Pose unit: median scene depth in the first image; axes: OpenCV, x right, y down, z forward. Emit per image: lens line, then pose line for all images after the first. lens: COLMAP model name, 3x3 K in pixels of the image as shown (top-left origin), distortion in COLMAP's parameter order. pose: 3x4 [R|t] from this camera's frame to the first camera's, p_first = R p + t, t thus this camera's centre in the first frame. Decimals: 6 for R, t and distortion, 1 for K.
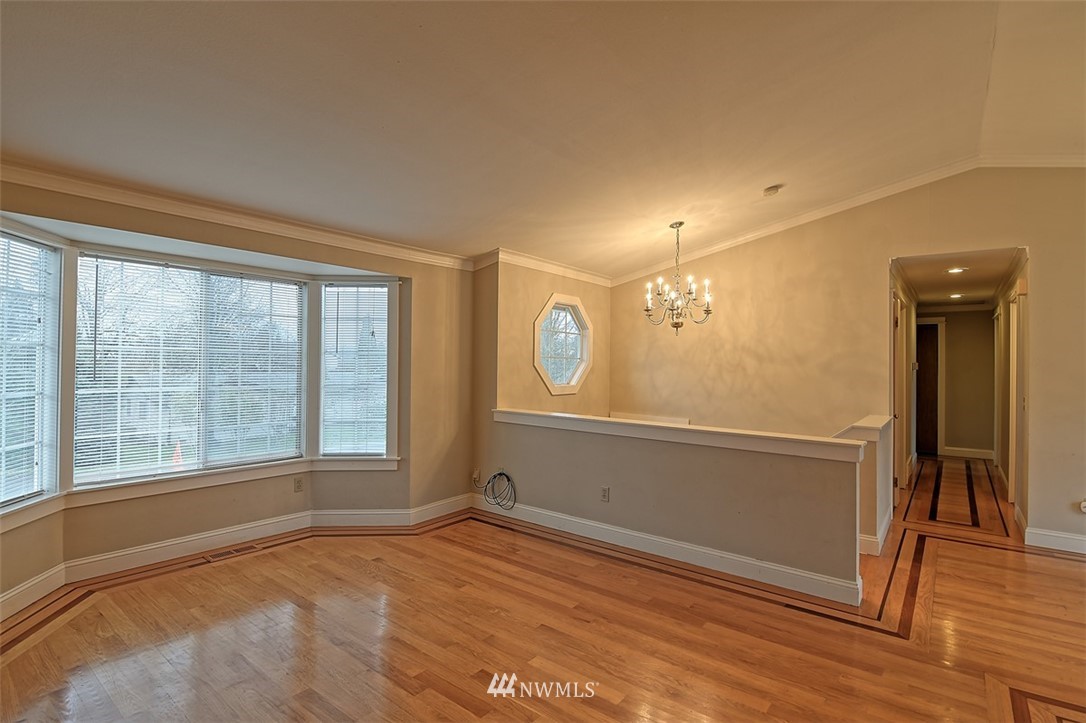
lens RADIAL K [[529.0, 0, 537.6], [0, 529.0, 359.0], [0, 0, 1]] dist [-0.012325, -0.004138]
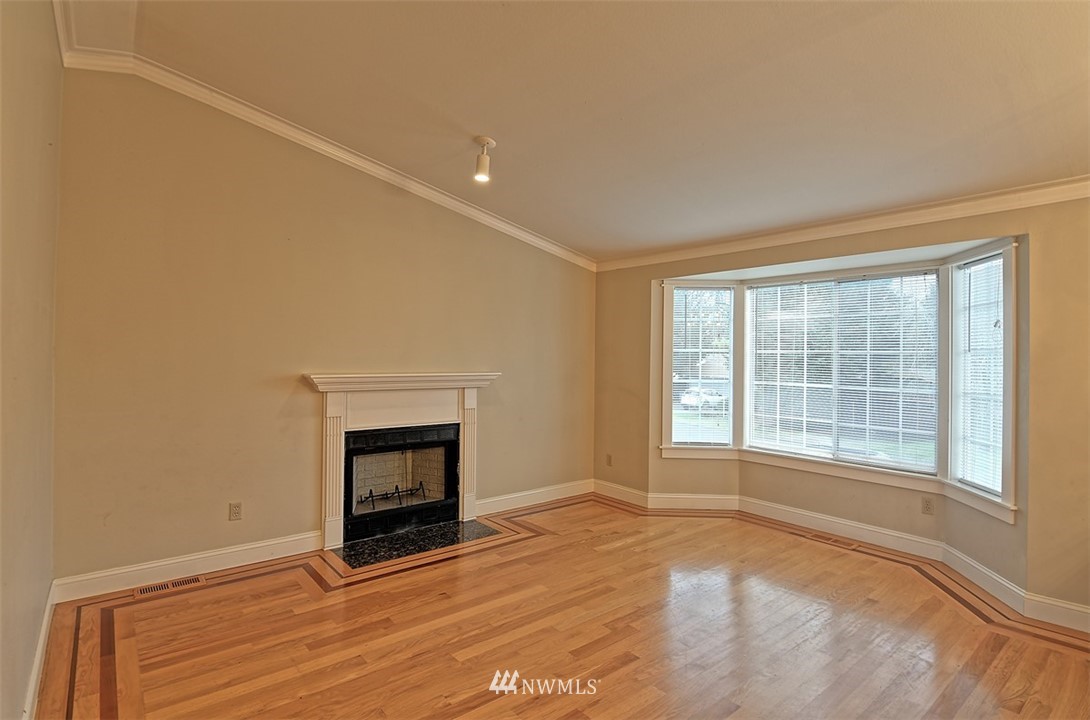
lens RADIAL K [[530.9, 0, 544.1], [0, 530.9, 350.4], [0, 0, 1]] dist [-0.012325, -0.004138]
pose [[-0.208869, -0.025870, -0.977601, 0.574694], [-0.010667, 0.999651, -0.024175, 0.013357], [0.977886, 0.005379, -0.209072, 0.623694]]
